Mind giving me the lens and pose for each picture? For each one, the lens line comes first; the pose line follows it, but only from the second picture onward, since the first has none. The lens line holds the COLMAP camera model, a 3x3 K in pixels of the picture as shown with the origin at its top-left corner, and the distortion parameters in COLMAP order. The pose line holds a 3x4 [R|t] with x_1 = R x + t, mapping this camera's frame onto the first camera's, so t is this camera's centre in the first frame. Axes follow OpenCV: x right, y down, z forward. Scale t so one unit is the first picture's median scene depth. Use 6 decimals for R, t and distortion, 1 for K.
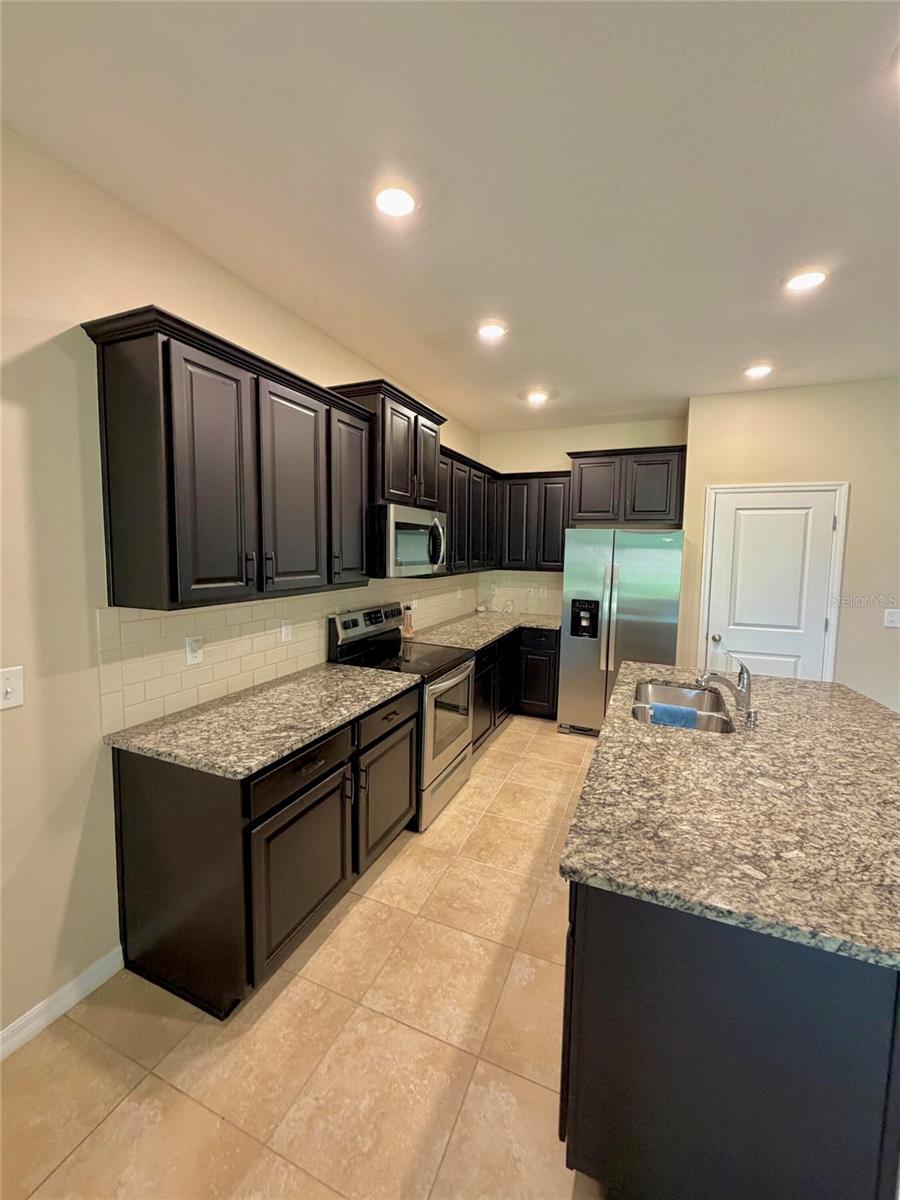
lens RADIAL K [[481.5, 0, 450.1], [0, 481.5, 587.7], [0, 0, 1]] dist [-0.000030, 0.000017]
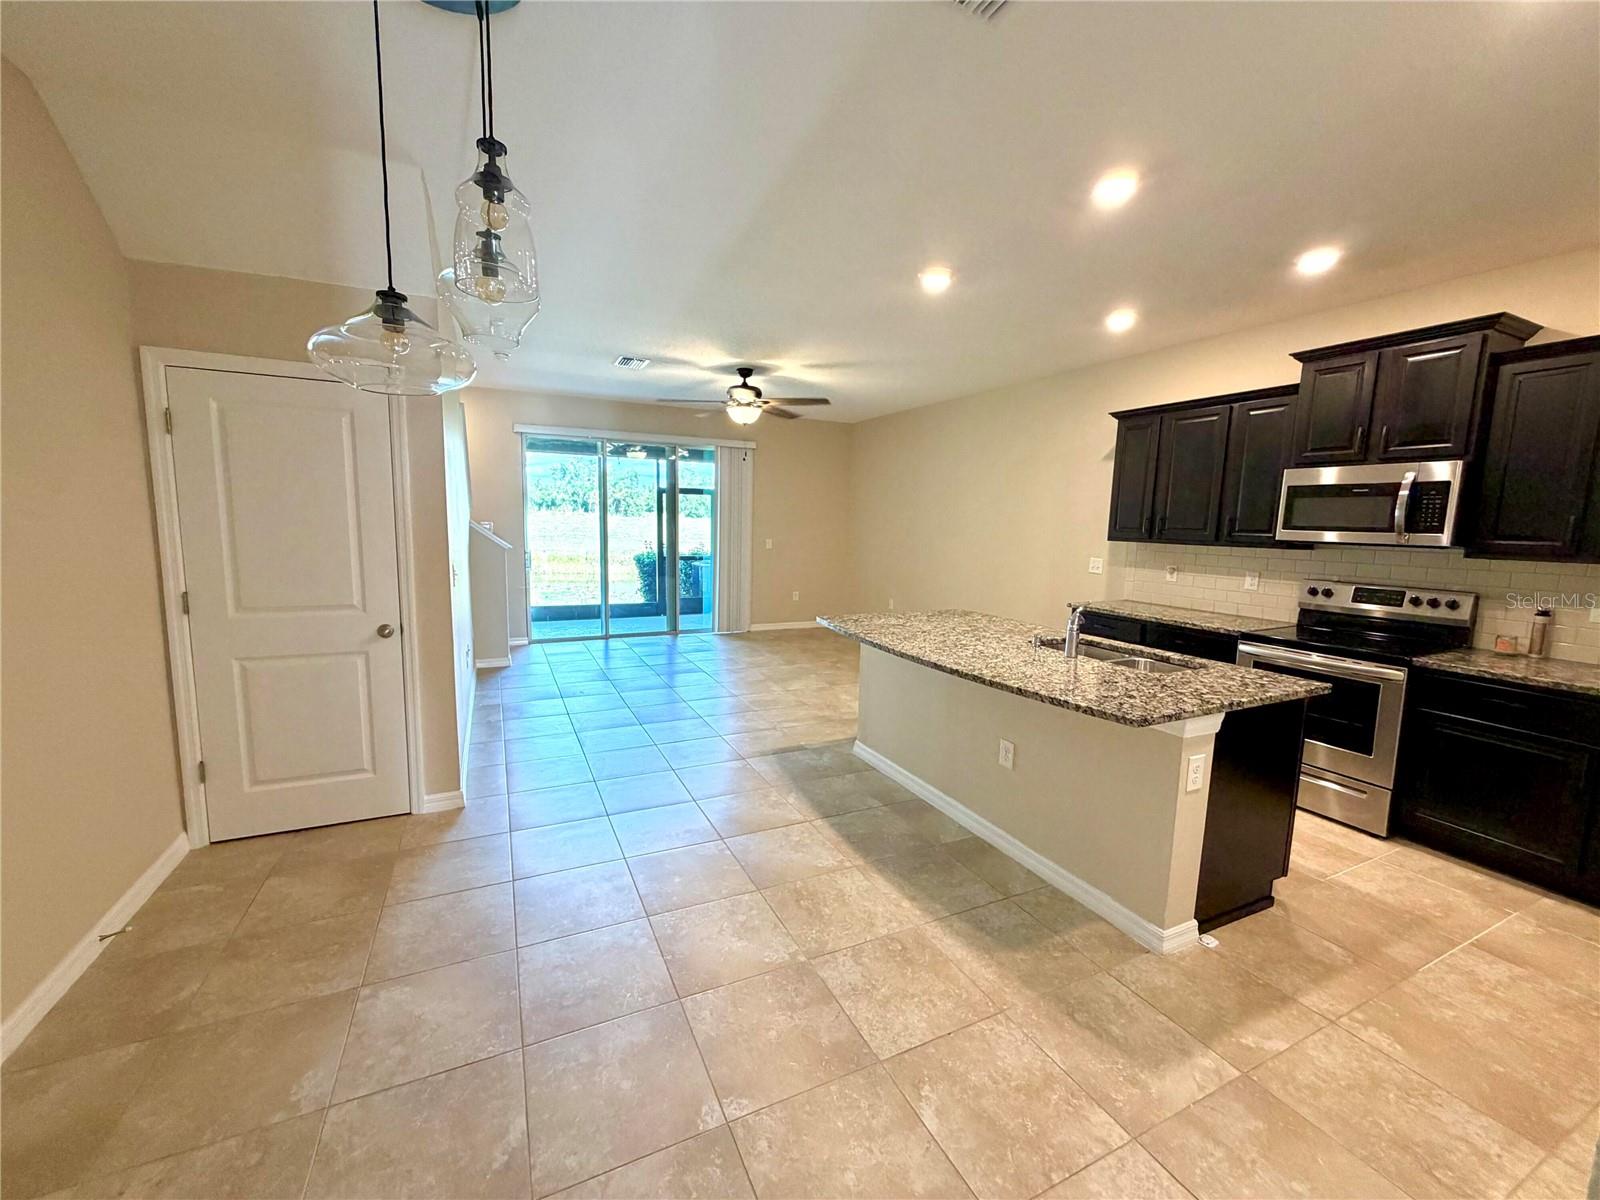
lens RADIAL K [[639.2, 0, 796.9], [0, 639.2, 599.4], [0, 0, 1]] dist [0.000229, 0.000097]
pose [[-0.658128, 0.065585, -0.750044, 1.639382], [-0.096437, 0.980650, 0.170367, -0.032229], [0.746705, 0.184455, -0.639068, 1.150178]]
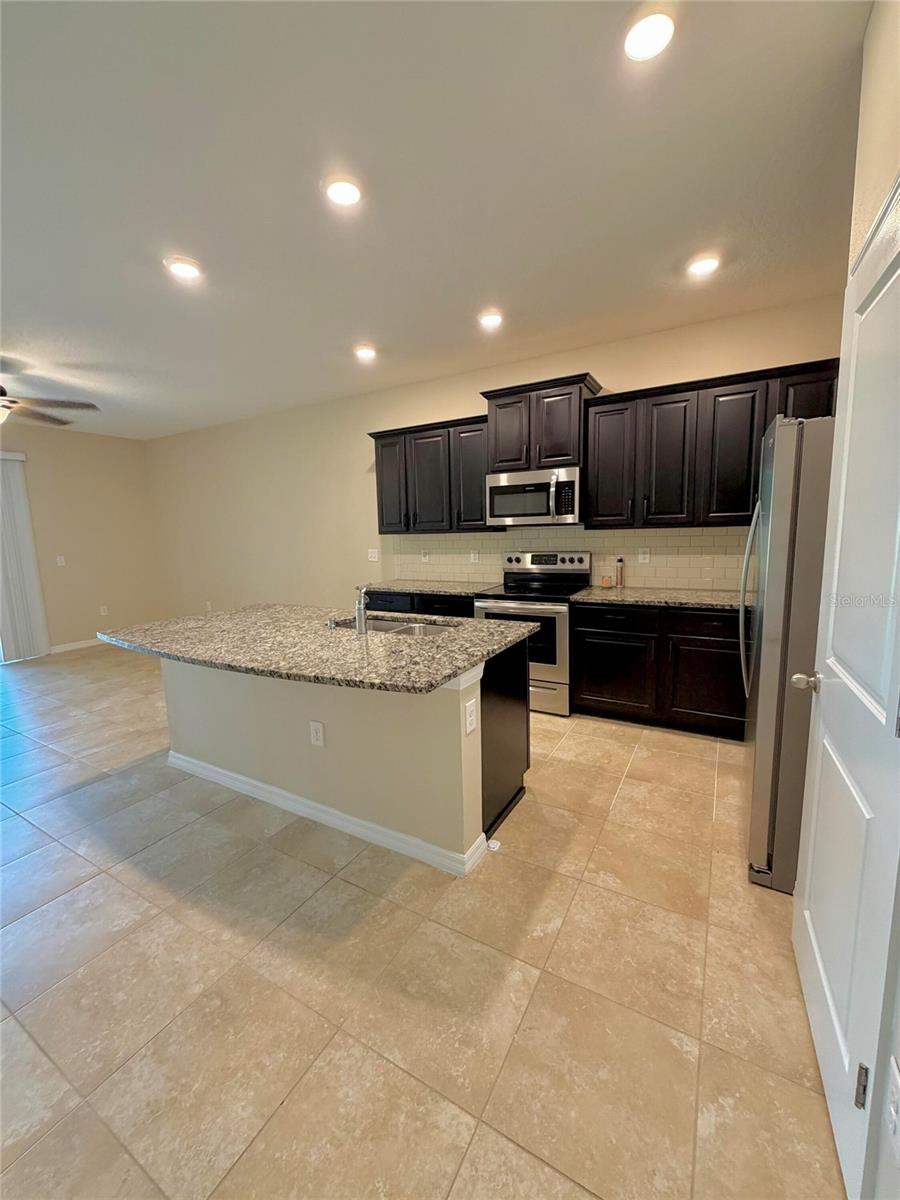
lens RADIAL K [[479.4, 0, 451.6], [0, 479.4, 596.1], [0, 0, 1]] dist [0.000229, 0.000097]
pose [[-0.116915, 0.124994, -0.985245, 1.387181], [-0.058781, 0.989438, 0.132502, 0.003806], [0.991401, 0.073405, -0.108333, 1.082635]]
